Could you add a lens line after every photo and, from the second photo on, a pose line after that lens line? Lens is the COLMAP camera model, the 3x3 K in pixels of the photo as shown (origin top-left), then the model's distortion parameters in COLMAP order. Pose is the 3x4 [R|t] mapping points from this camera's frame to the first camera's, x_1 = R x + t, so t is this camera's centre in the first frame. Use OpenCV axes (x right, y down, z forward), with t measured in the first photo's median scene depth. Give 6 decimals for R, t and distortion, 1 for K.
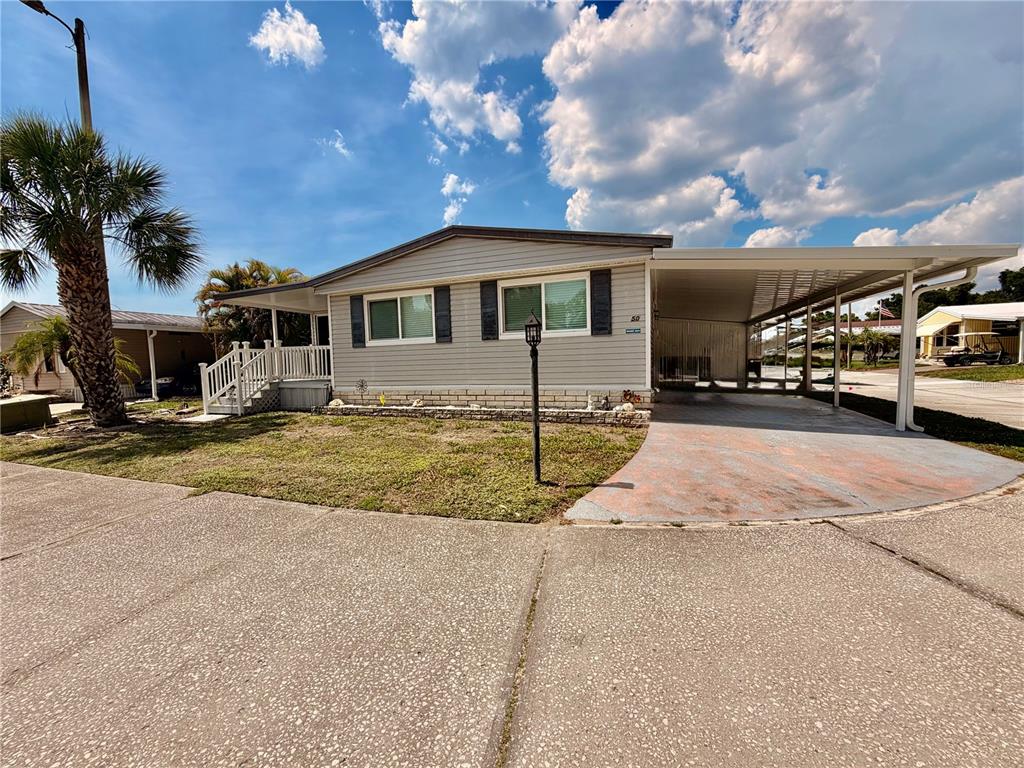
lens RADIAL K [[409.4, 0, 509.4], [0, 409.4, 386.4], [0, 0, 1]] dist [-0.000101, 0.000932]
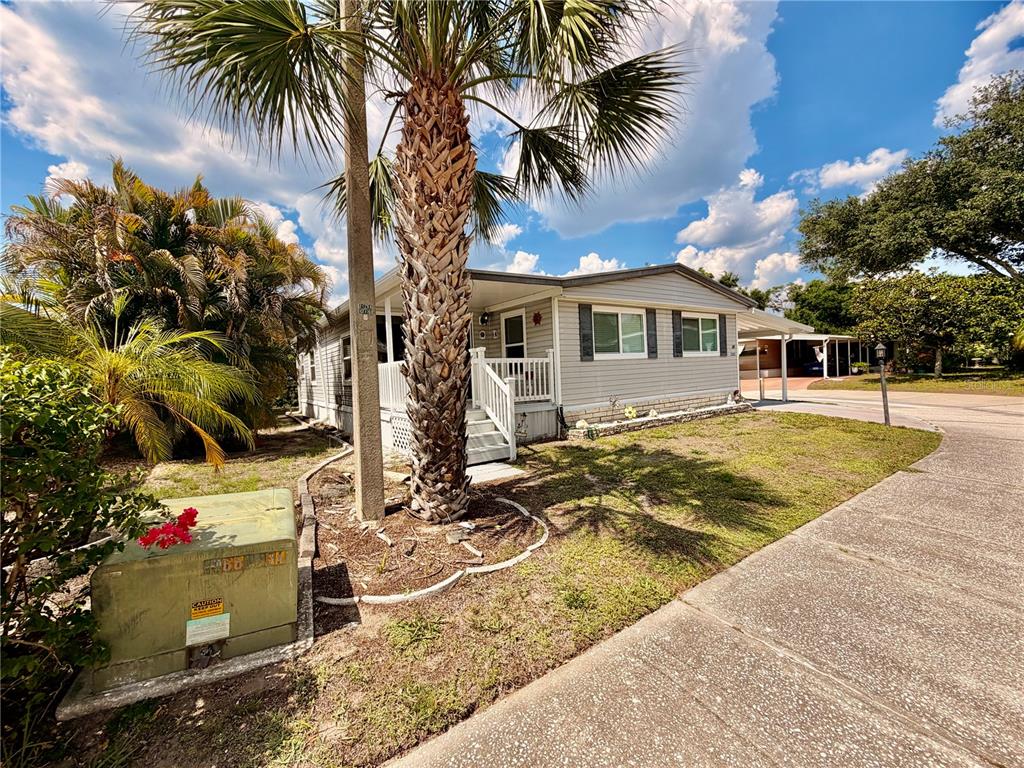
lens RADIAL K [[409.4, 0, 515.9], [0, 409.4, 381.5], [0, 0, 1]] dist [-0.000101, 0.000932]
pose [[0.567086, -0.016993, 0.823483, -1.446205], [0.081075, 0.996083, -0.035277, -0.036073], [-0.819659, 0.086769, 0.566243, 0.742498]]
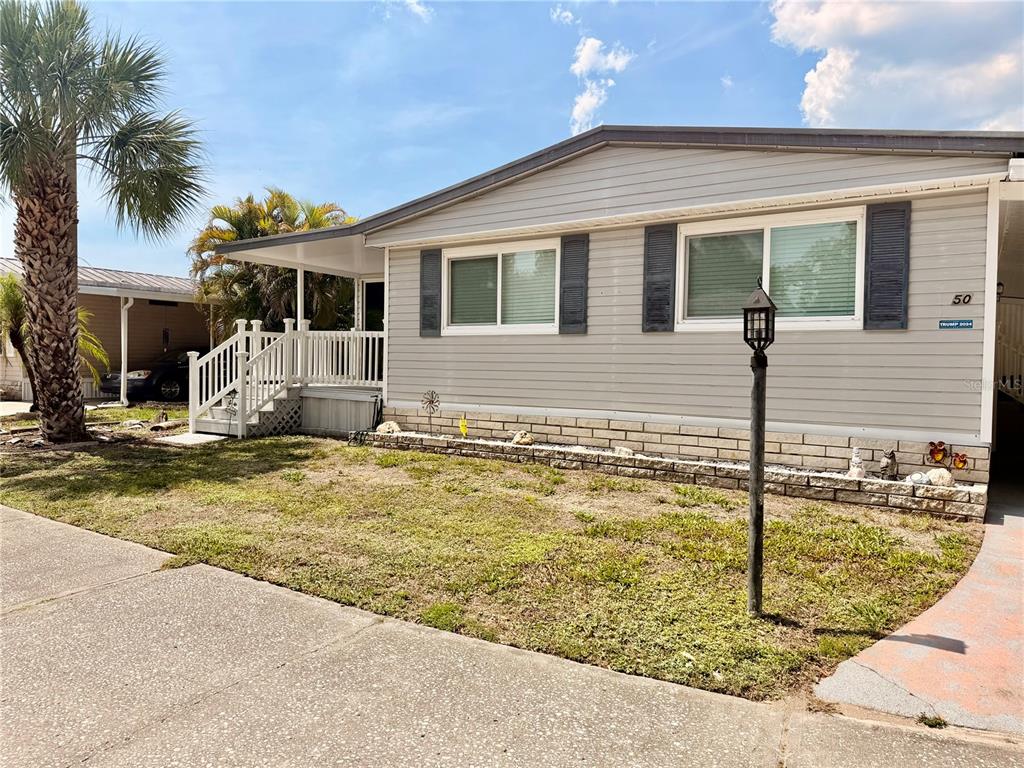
lens RADIAL K [[719.9, 0, 507.2], [0, 719.9, 381.3], [0, 0, 1]] dist [0.058090, -0.059720]
pose [[0.972807, 0.050022, -0.226153, -0.022923], [-0.058380, 0.997831, -0.030421, -0.006263], [0.224141, 0.042797, 0.973617, 0.016526]]
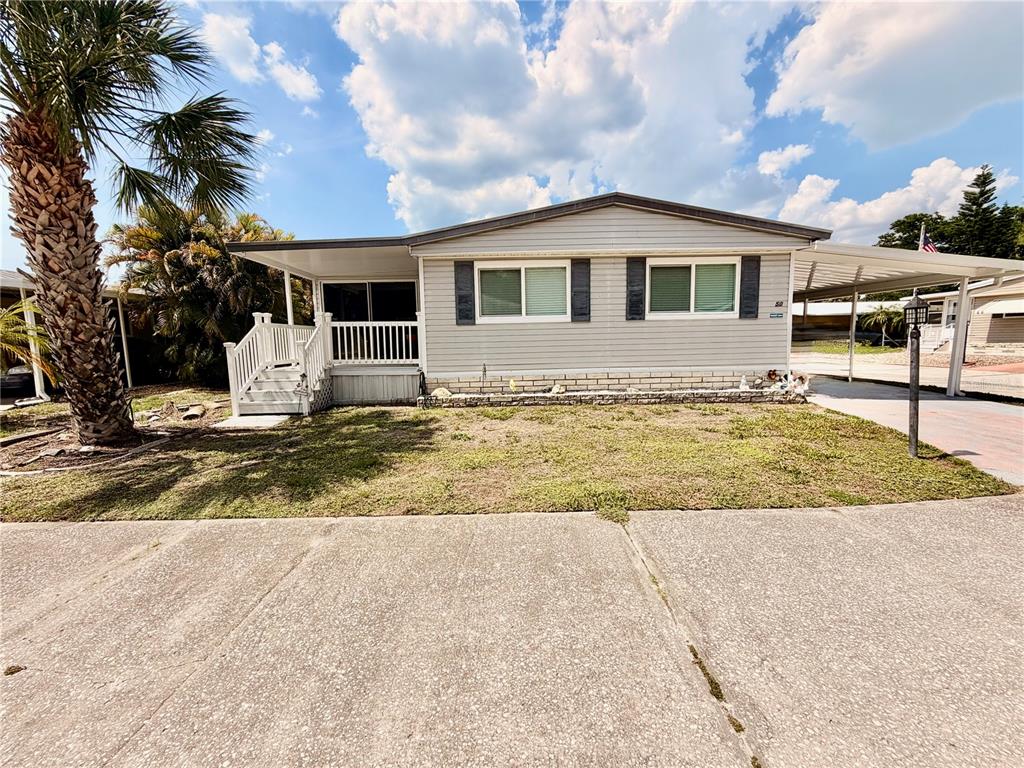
lens RADIAL K [[409.4, 0, 513.3], [0, 409.4, 388.8], [0, 0, 1]] dist [-0.000101, 0.000932]
pose [[0.928663, -0.035324, 0.369238, -0.706096], [0.016581, 0.998413, 0.053814, -0.010063], [-0.370553, -0.043853, 0.927776, 0.226071]]
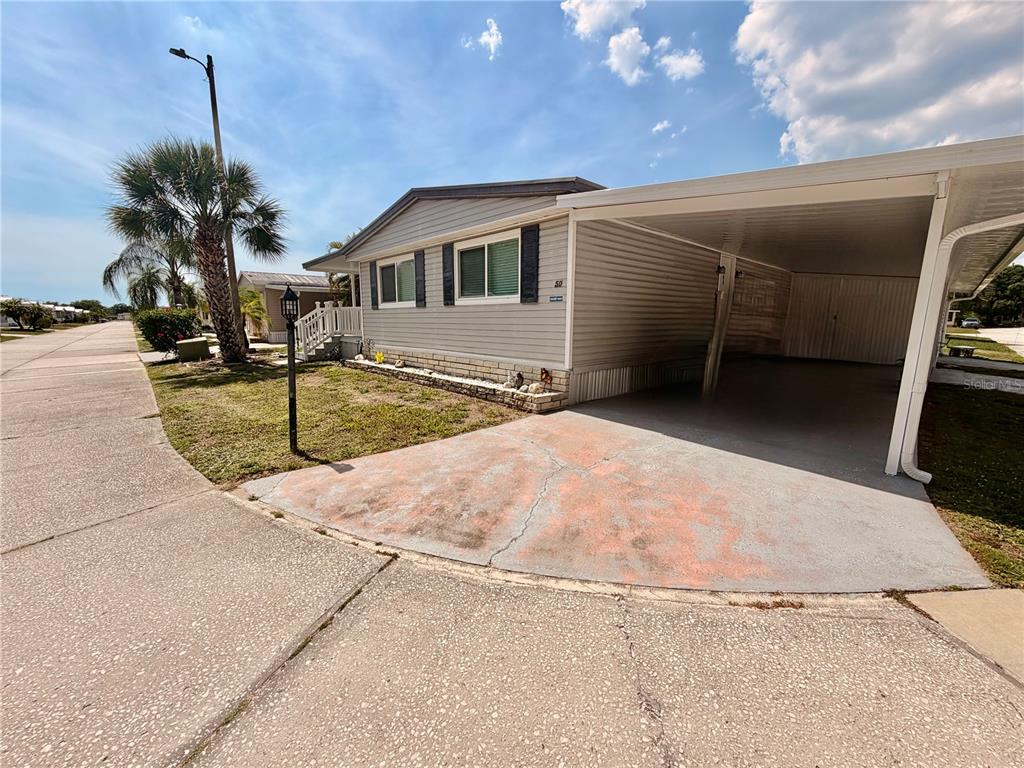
lens RADIAL K [[409.4, 0, 510.3], [0, 409.4, 386.8], [0, 0, 1]] dist [-0.000101, 0.000932]
pose [[0.893682, 0.103672, -0.436560, 0.565836], [-0.057218, 0.991330, 0.118284, -0.046661], [0.445038, -0.080730, 0.891866, 0.179395]]
